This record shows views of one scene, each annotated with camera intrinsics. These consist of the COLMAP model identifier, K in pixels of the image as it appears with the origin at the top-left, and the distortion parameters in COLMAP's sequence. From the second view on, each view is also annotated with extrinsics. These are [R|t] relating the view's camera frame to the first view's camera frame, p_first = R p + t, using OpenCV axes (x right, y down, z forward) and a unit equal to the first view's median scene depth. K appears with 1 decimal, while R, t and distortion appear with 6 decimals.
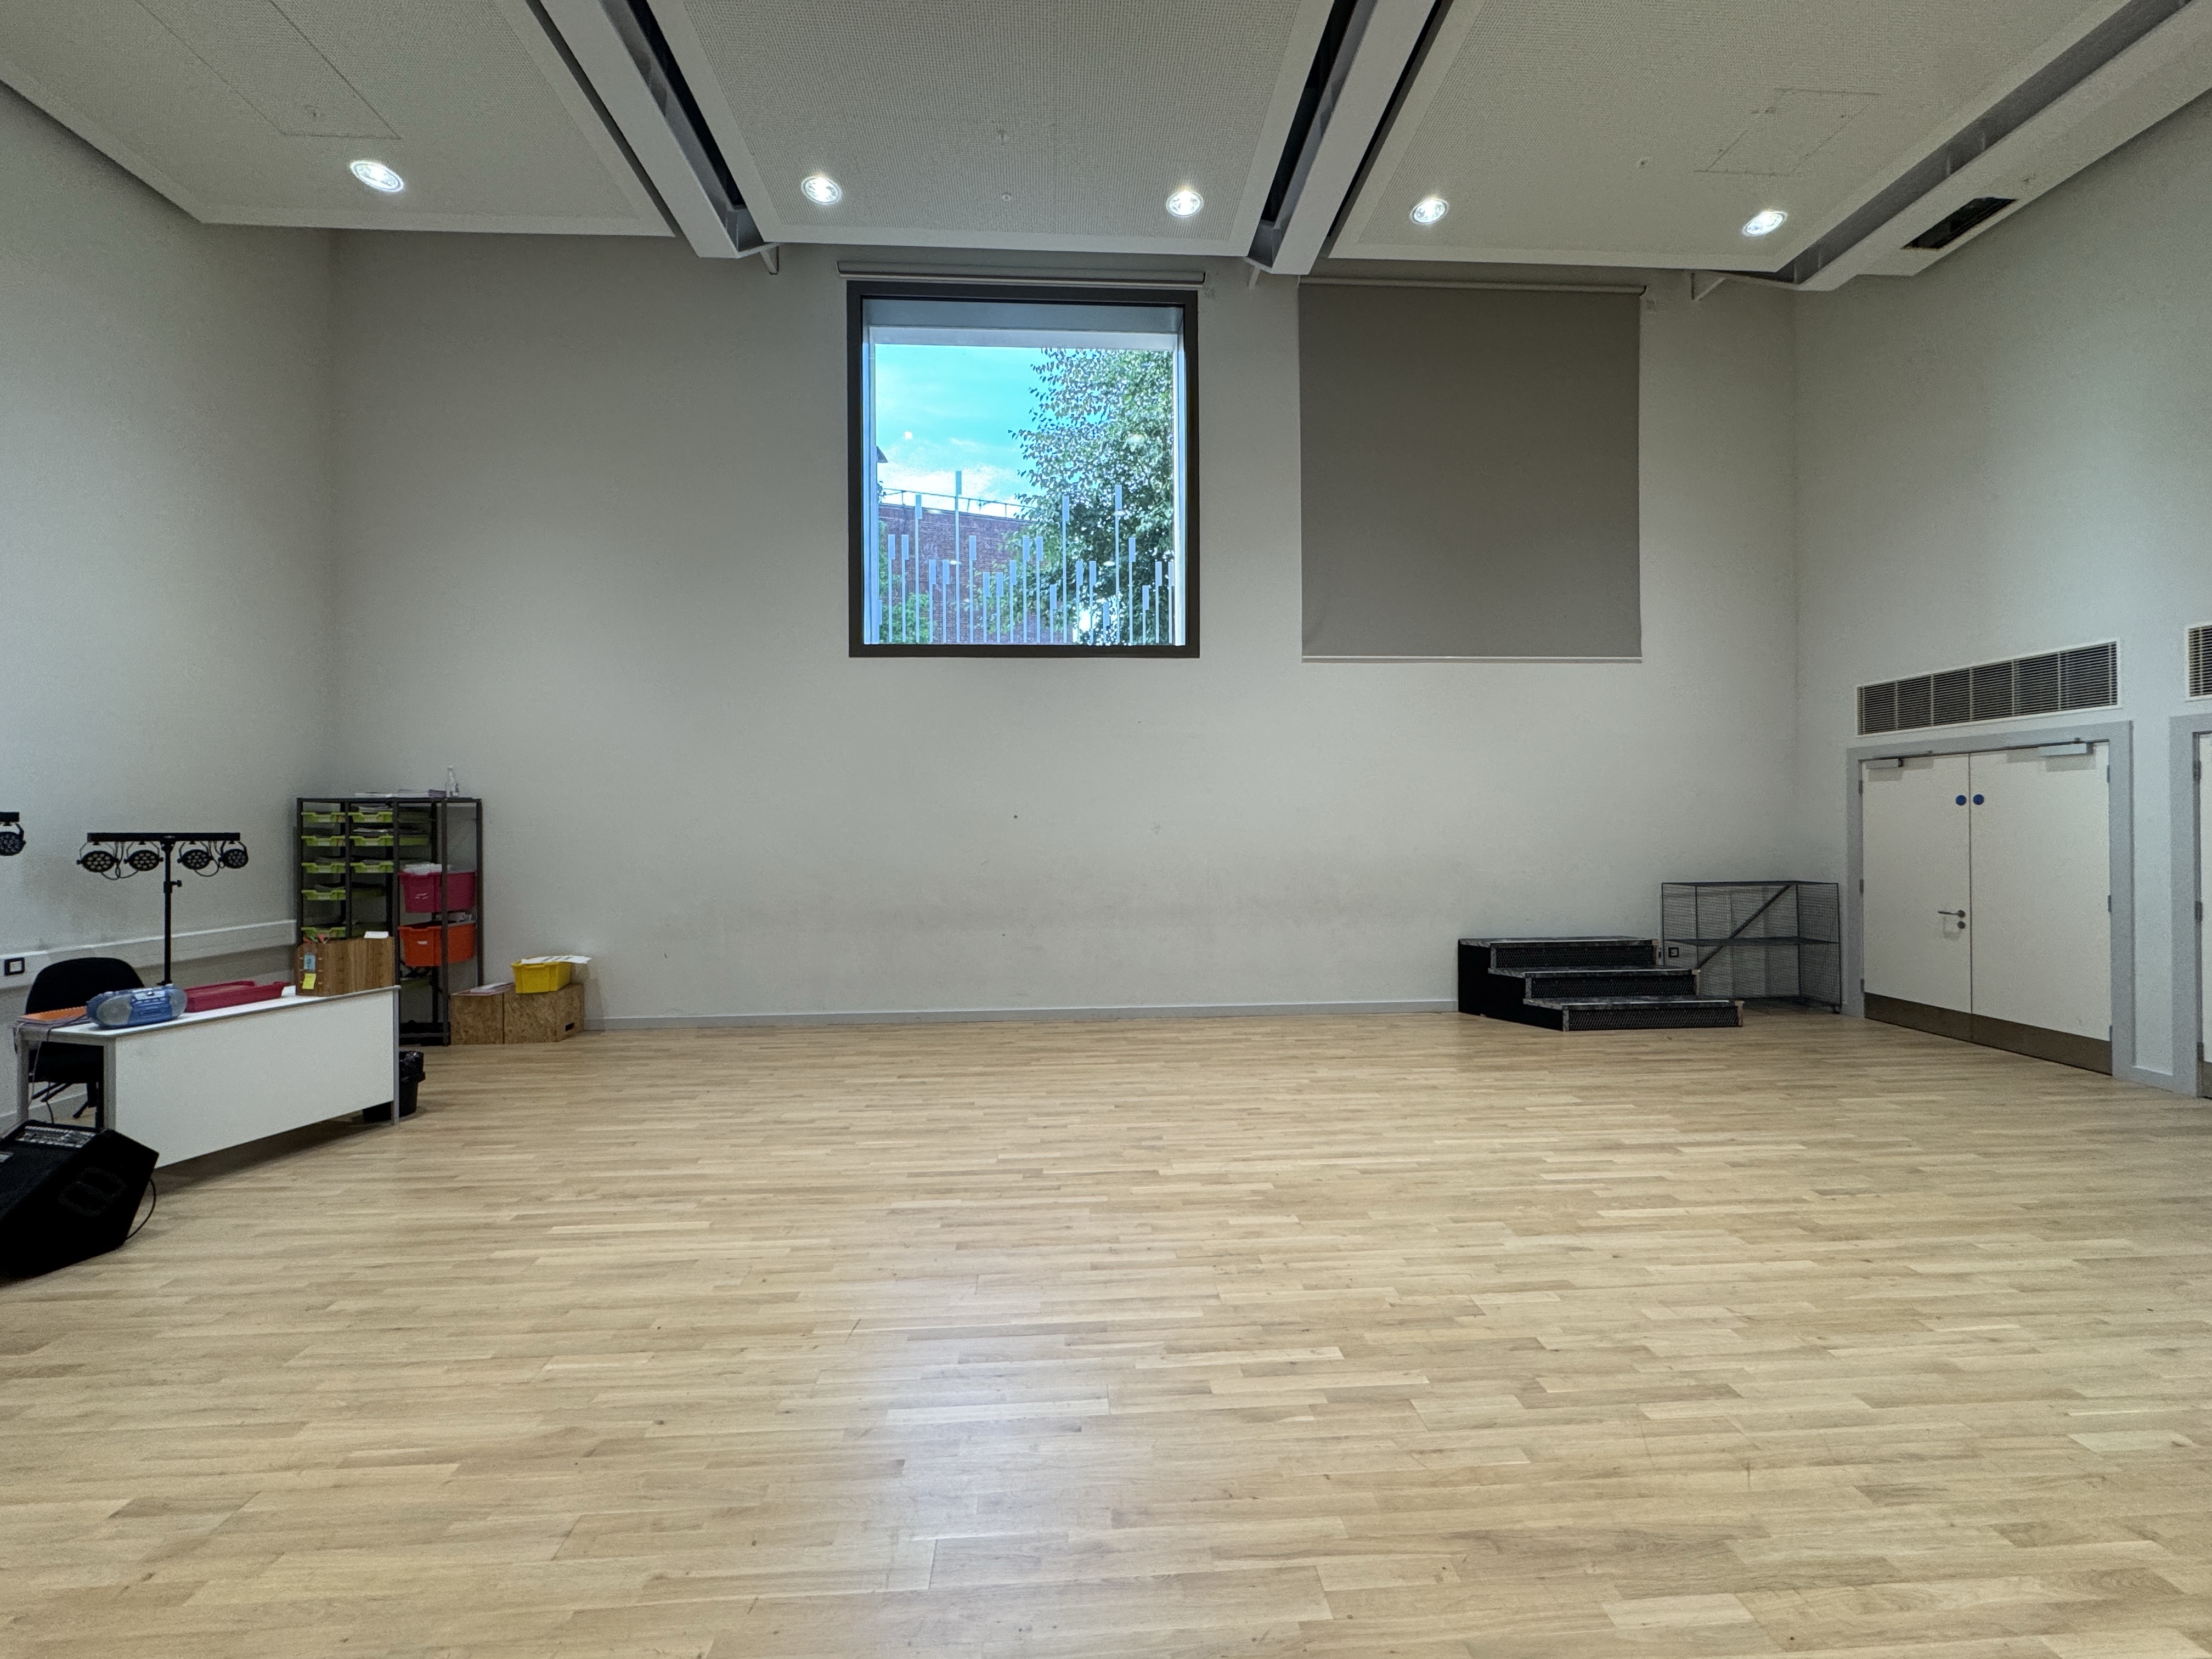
lens RADIAL K [[880.2, 0, 1105.2], [0, 880.2, 826.5], [0, 0, 1]] dist [-0.001686, 0.000380]
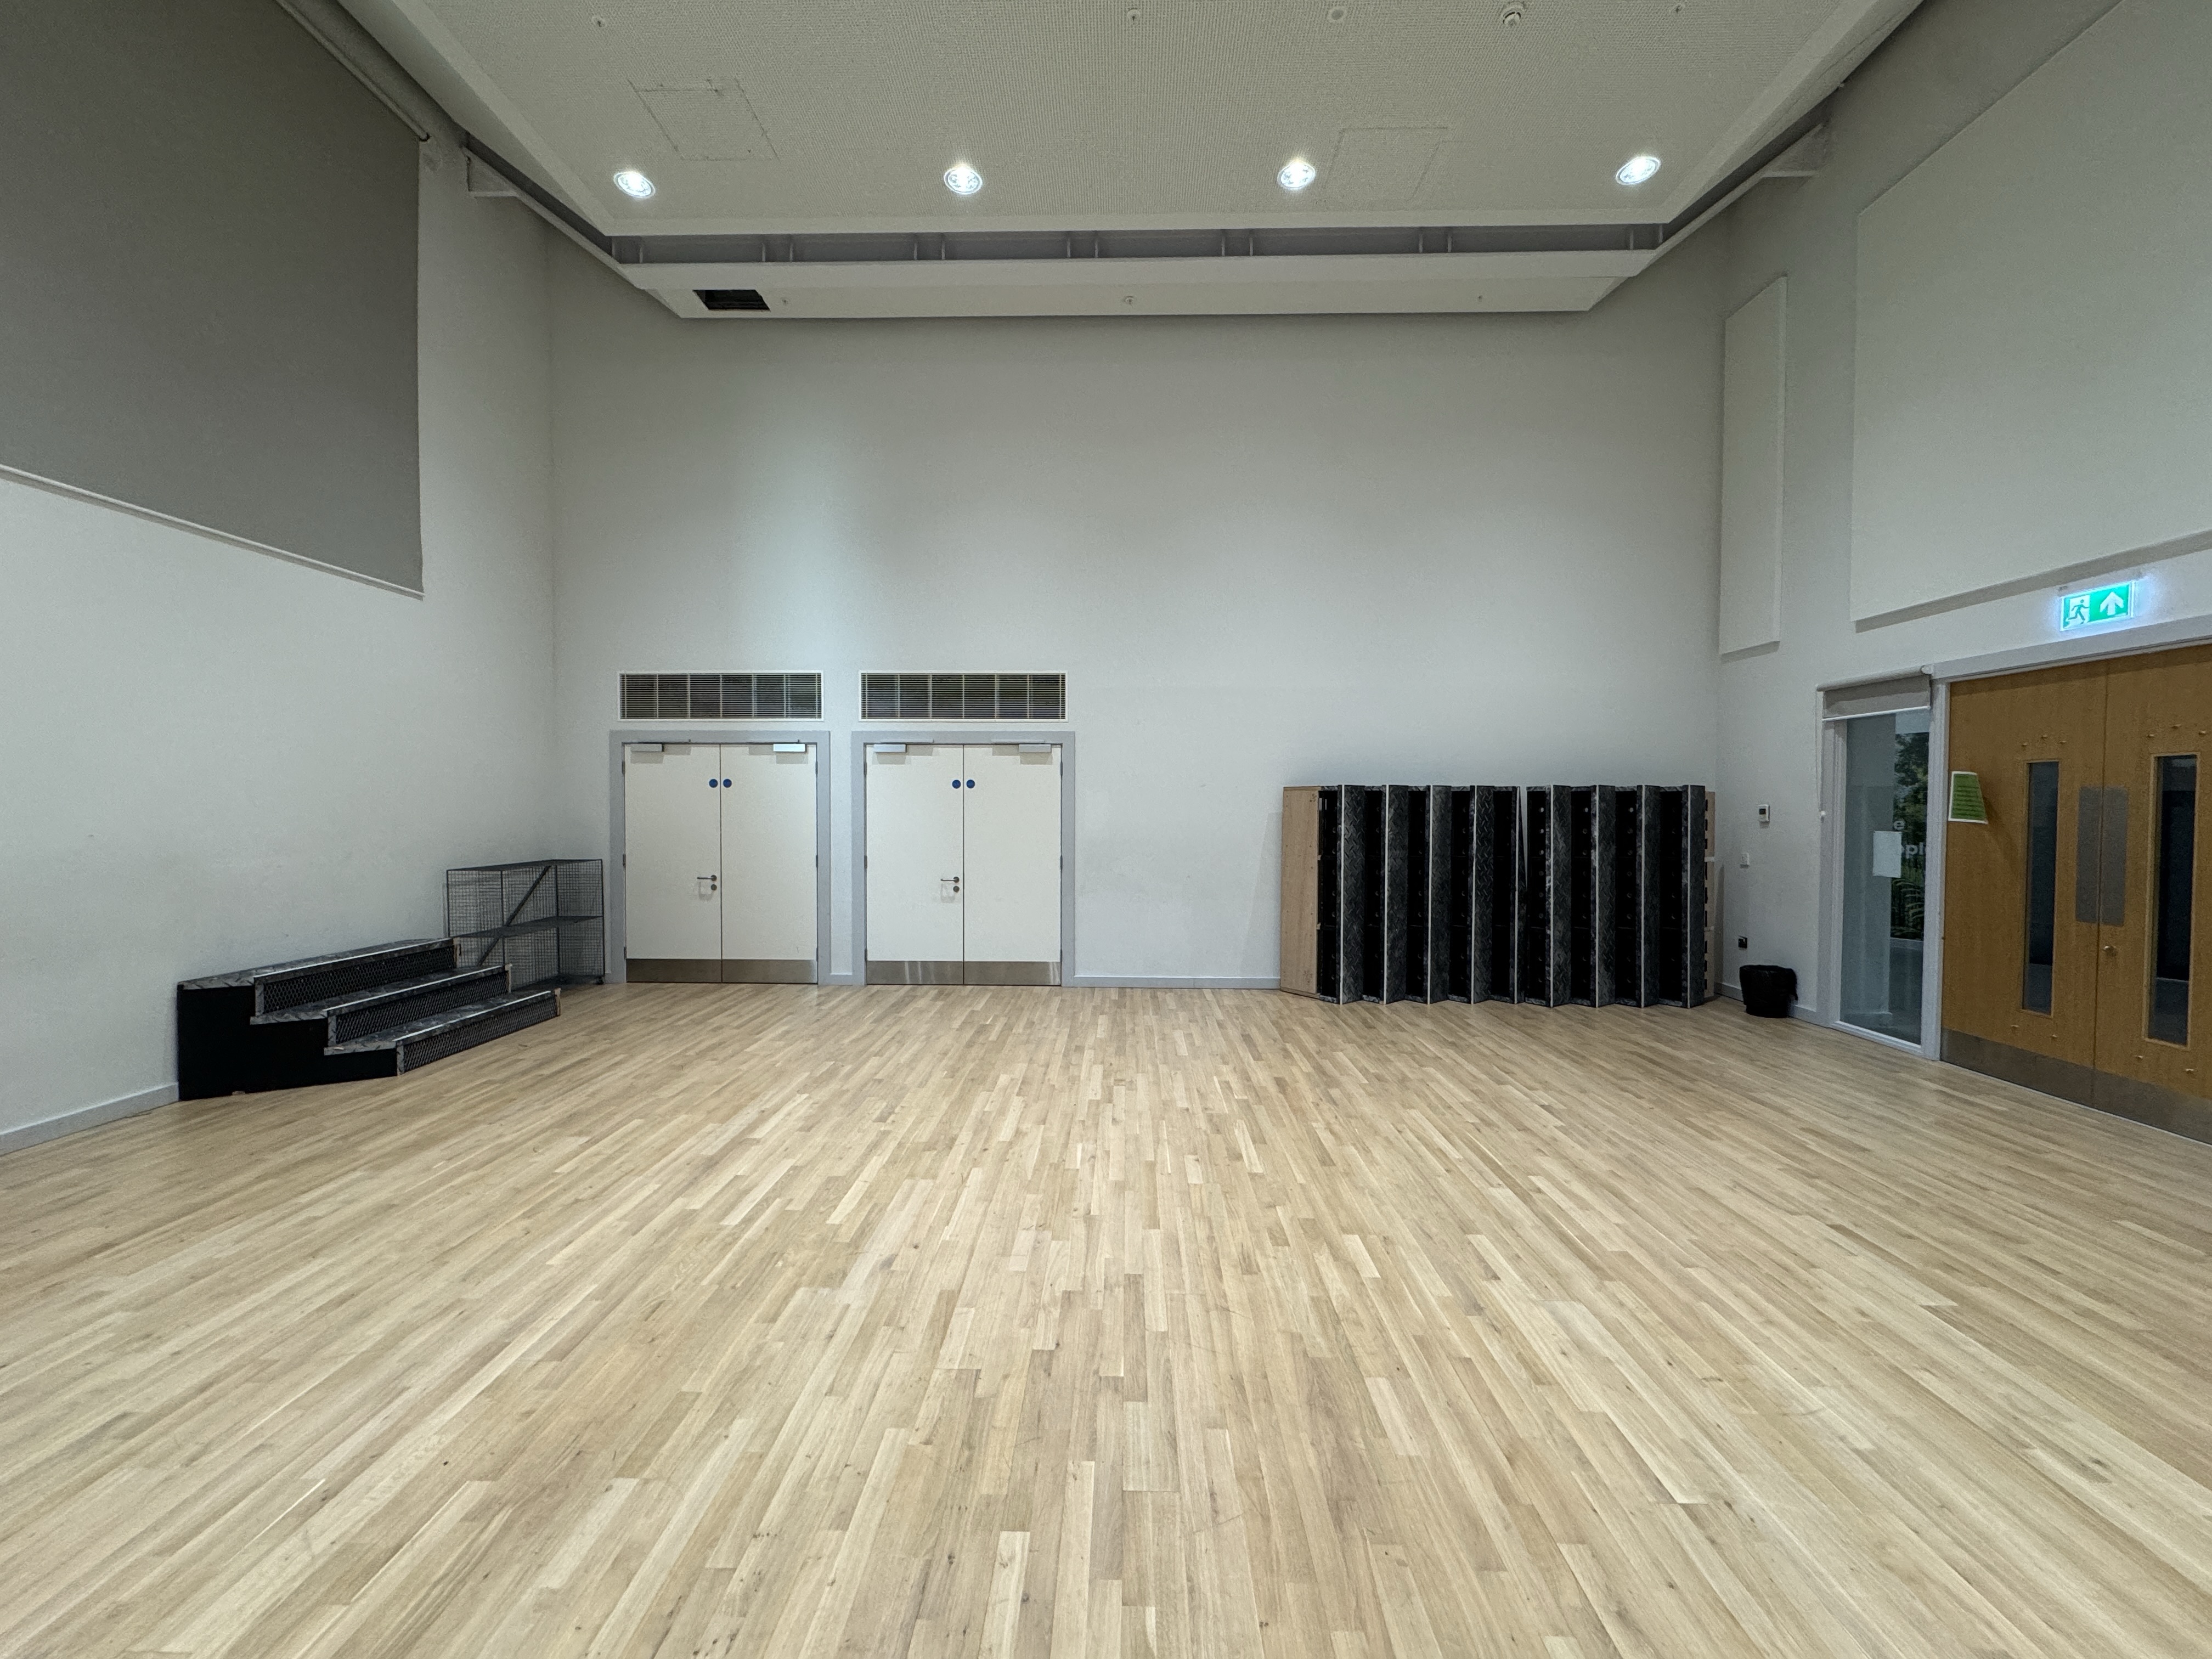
lens RADIAL K [[880.2, 0, 1105.2], [0, 880.2, 826.5], [0, 0, 1]] dist [-0.001686, 0.000380]
pose [[0.083673, -0.012474, 0.996415, -0.224522], [-0.004796, 0.999905, 0.012921, 0.014137], [-0.996482, -0.005860, 0.083605, 0.469956]]
